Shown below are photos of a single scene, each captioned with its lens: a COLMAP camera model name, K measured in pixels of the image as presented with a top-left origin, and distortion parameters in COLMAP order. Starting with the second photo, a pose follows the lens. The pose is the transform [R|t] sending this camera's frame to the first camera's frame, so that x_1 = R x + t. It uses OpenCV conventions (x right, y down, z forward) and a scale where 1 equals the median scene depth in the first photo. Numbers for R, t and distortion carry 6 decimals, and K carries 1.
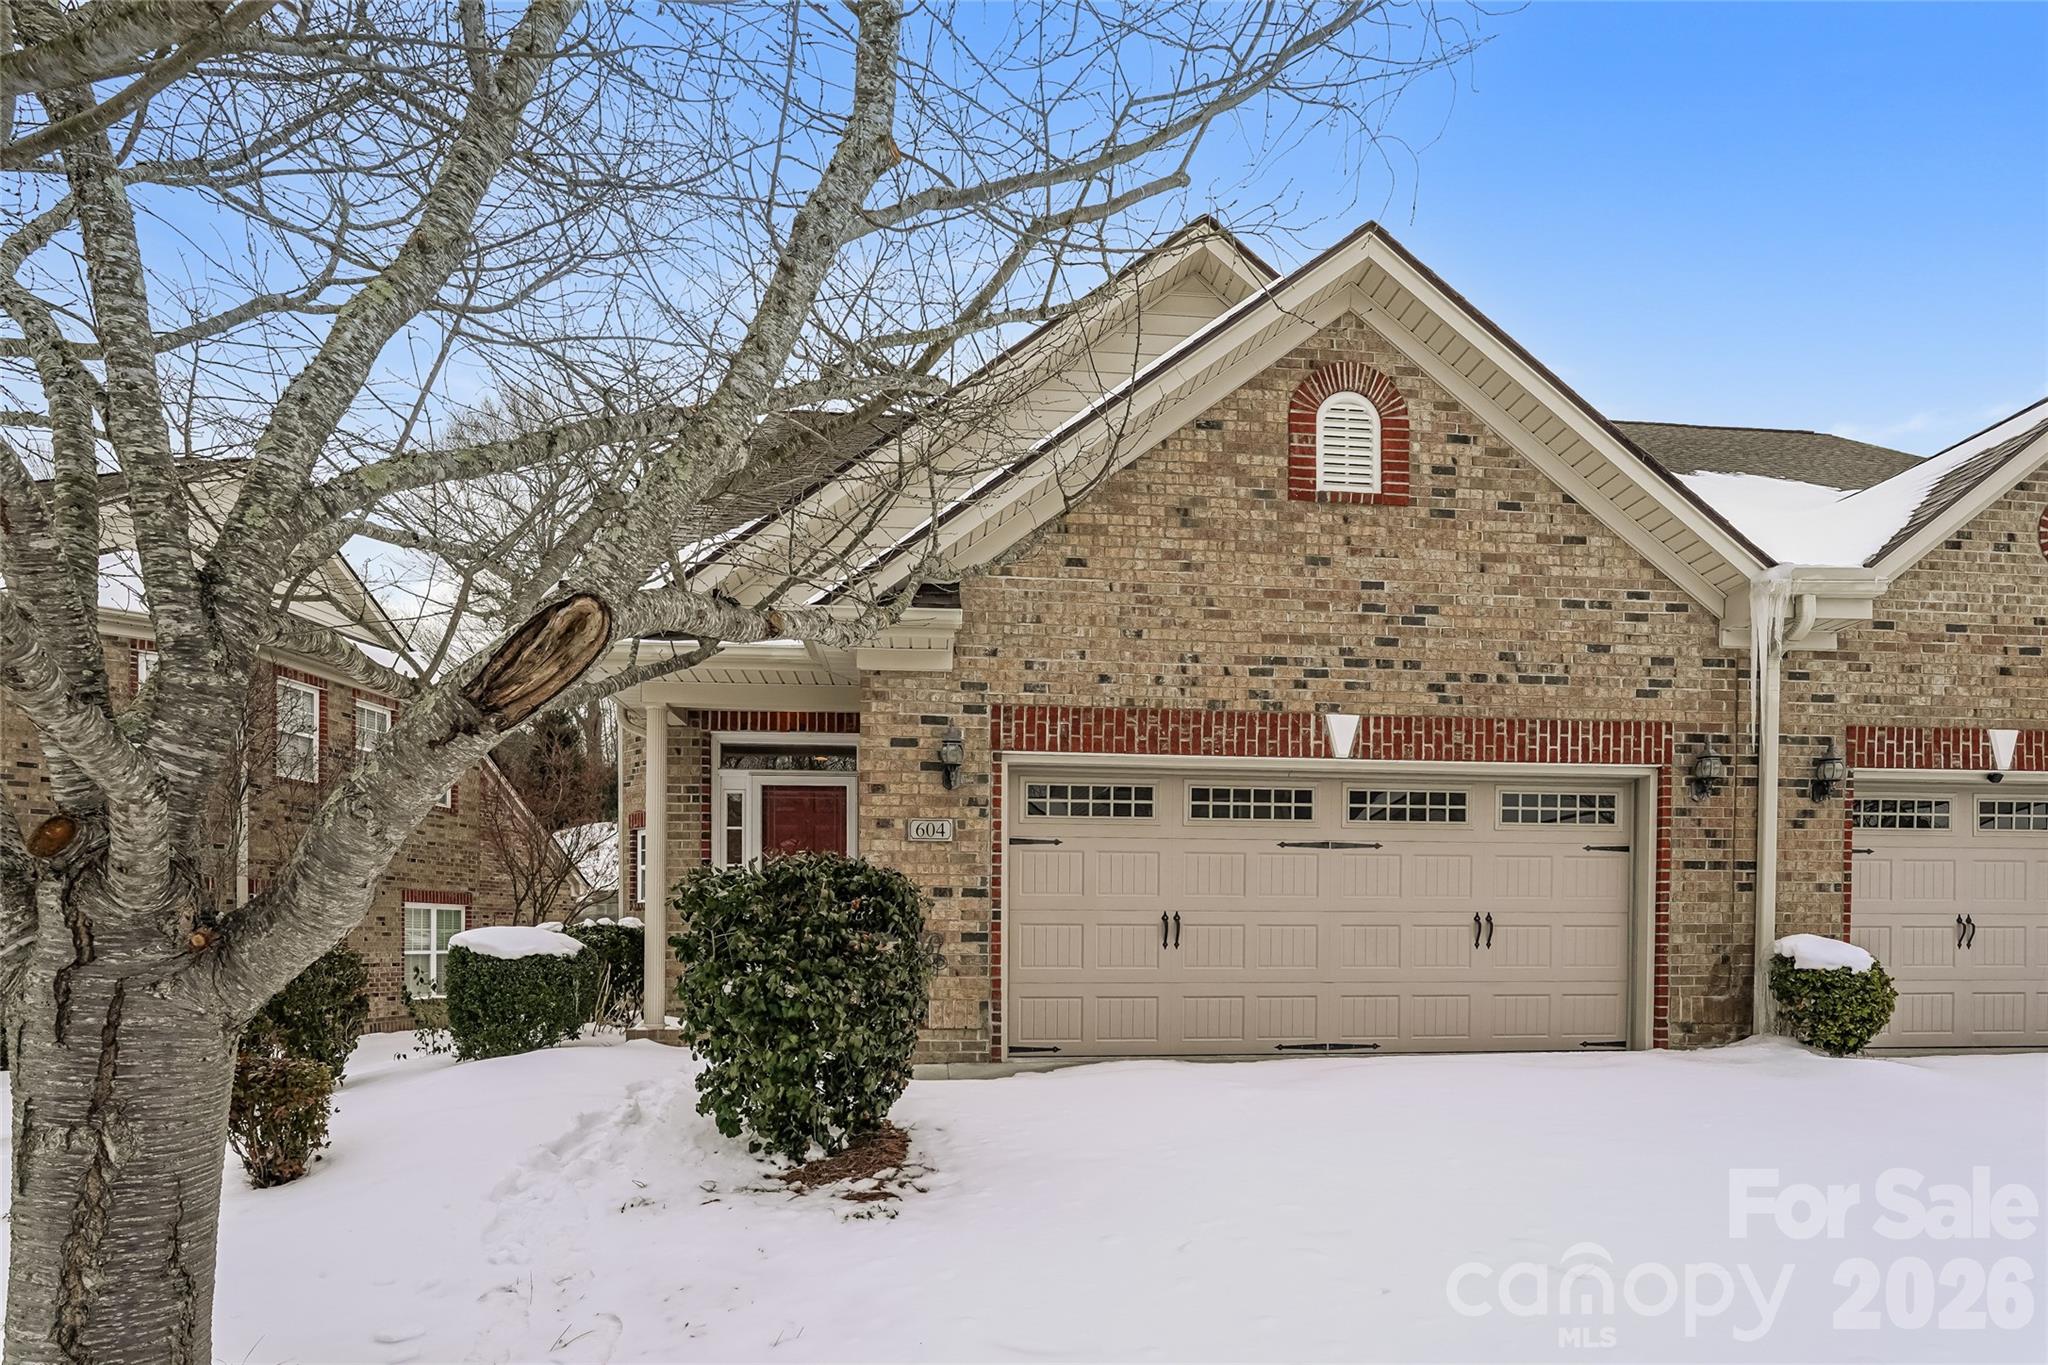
lens RADIAL K [[932.8, 0, 1024.0], [0, 932.8, 682.5], [0, 0, 1]] dist [0.044941, 0.000136]
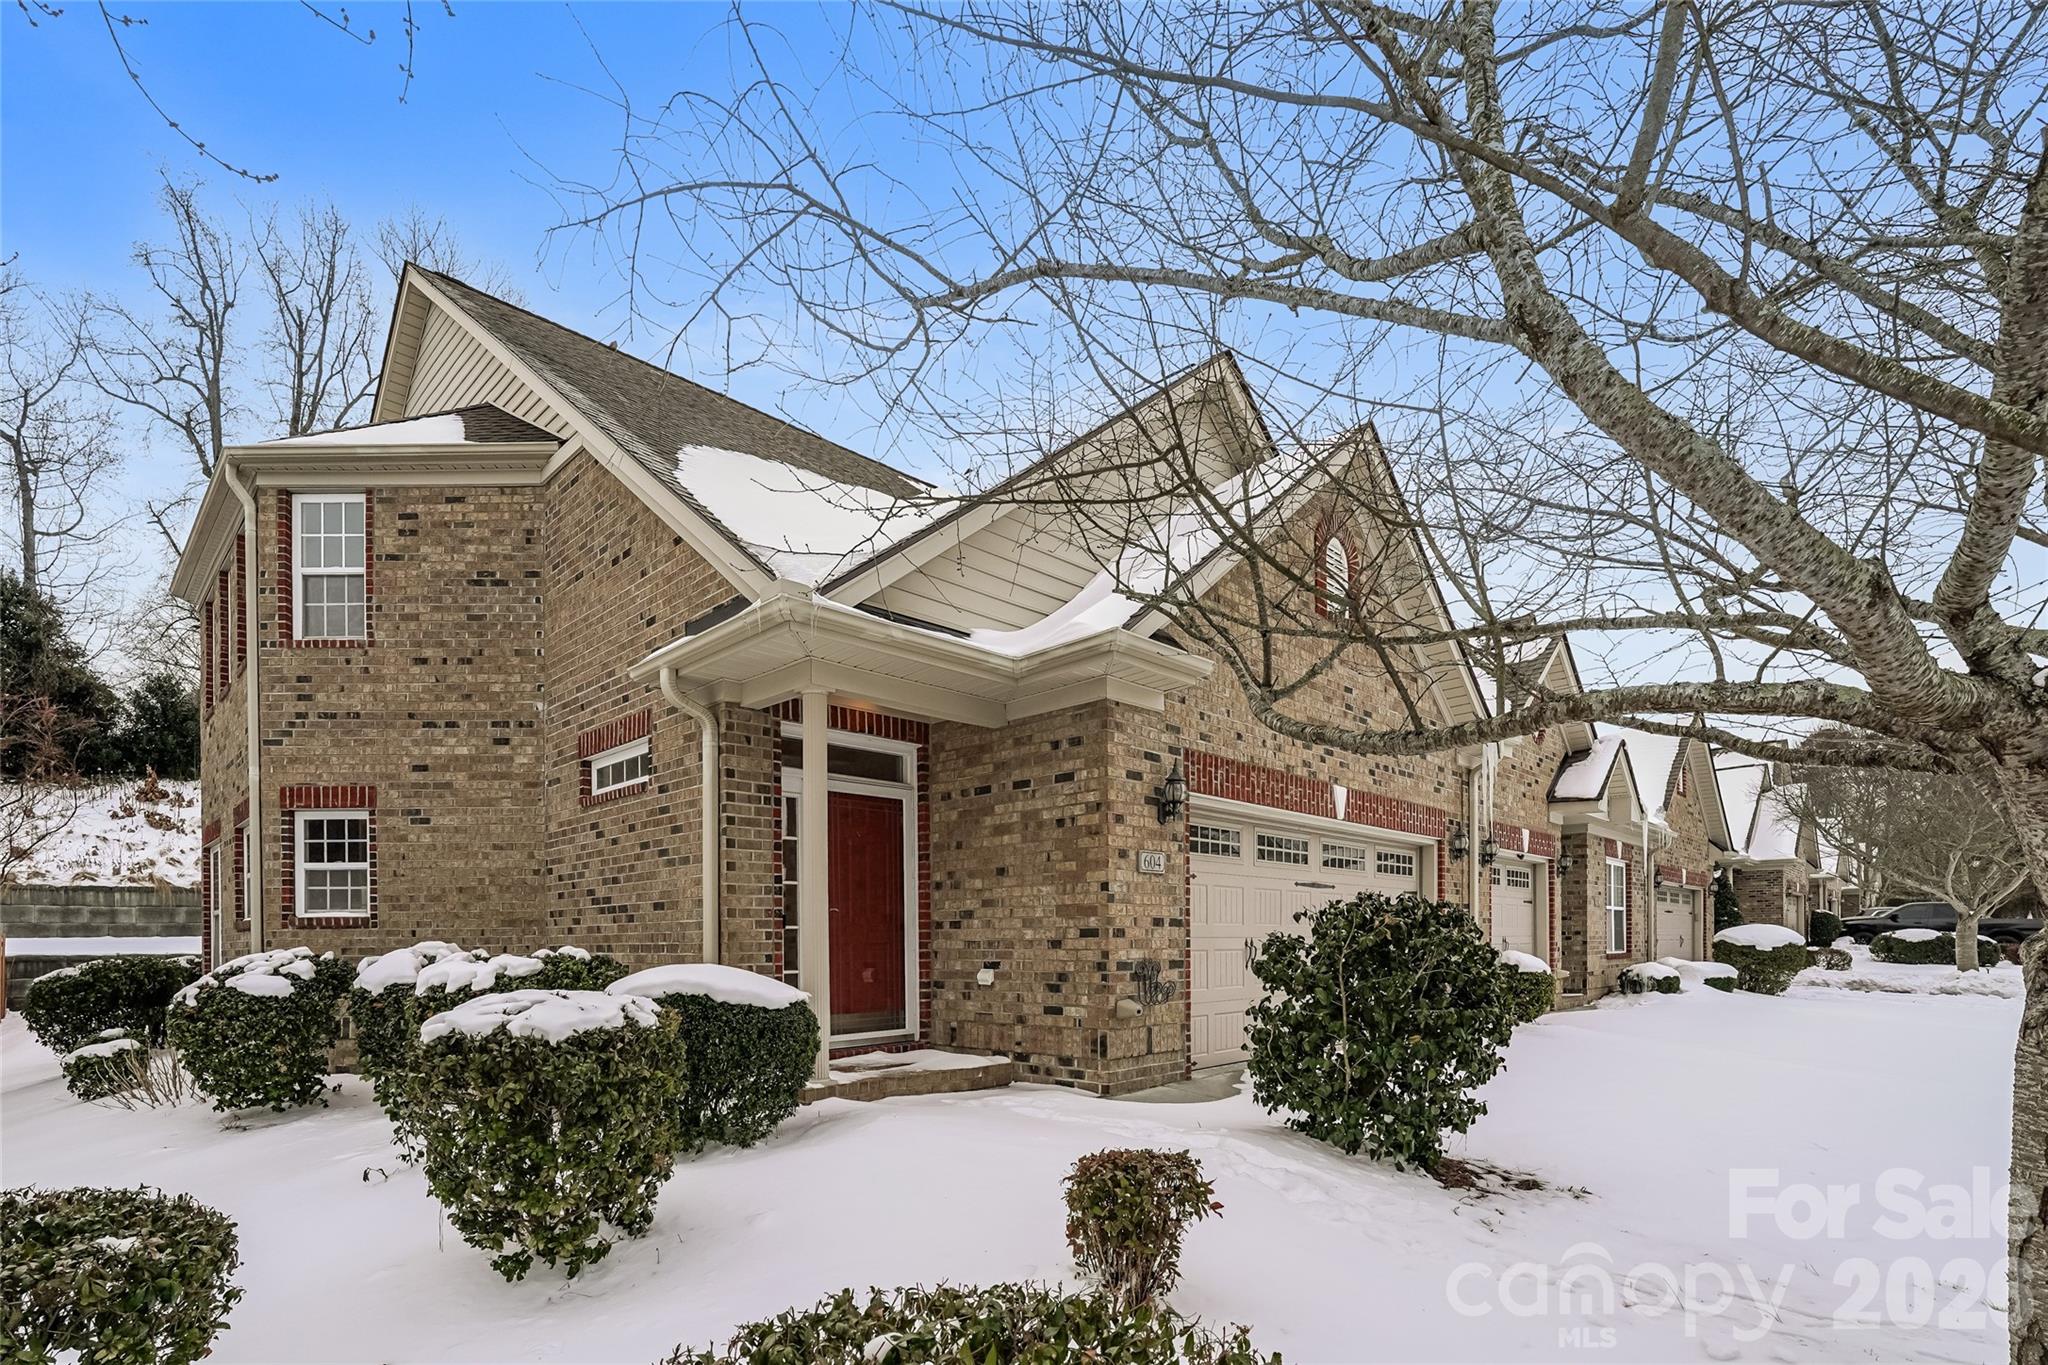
lens RADIAL K [[932.8, 0, 1024.0], [0, 932.8, 682.5], [0, 0, 1]] dist [0.044941, 0.000136]
pose [[0.763033, 0.164394, 0.625104, -0.857853], [-0.157444, 0.985258, -0.066927, 0.049756], [-0.626891, -0.047351, 0.777667, 0.270588]]
